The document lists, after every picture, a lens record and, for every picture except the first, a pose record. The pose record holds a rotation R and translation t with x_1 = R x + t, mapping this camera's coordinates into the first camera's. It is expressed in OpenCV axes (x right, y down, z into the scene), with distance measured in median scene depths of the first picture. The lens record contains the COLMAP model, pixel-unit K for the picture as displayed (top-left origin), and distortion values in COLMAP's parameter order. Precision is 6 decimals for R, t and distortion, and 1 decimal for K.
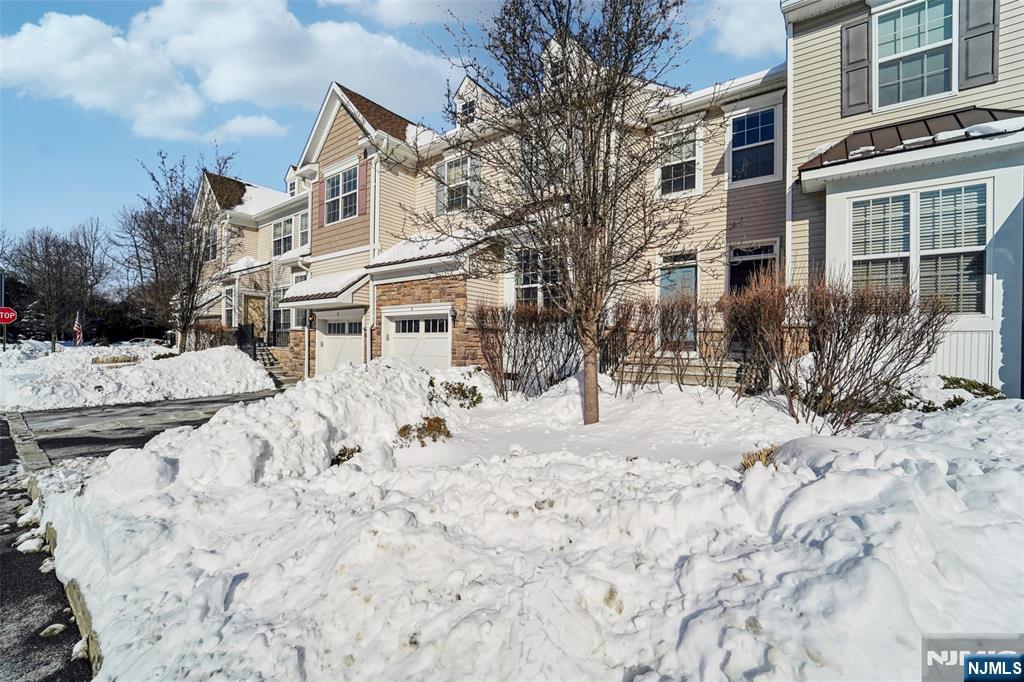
lens RADIAL K [[418.6, 0, 510.4], [0, 418.6, 339.9], [0, 0, 1]] dist [-0.027819, 0.000001]
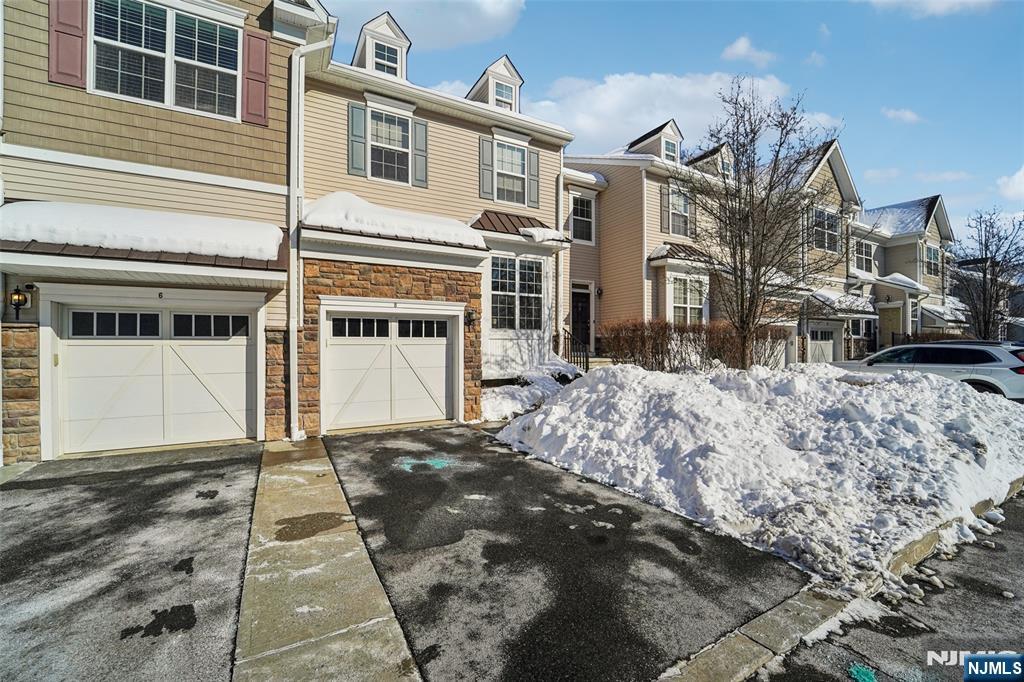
lens RADIAL K [[418.6, 0, 510.4], [0, 418.6, 339.9], [0, 0, 1]] dist [-0.027819, 0.000001]
pose [[0.414913, 0.011309, 0.909791, -0.767548], [0.009009, 0.999823, -0.016537, 0.000117], [-0.909816, 0.015058, 0.414738, 0.502685]]
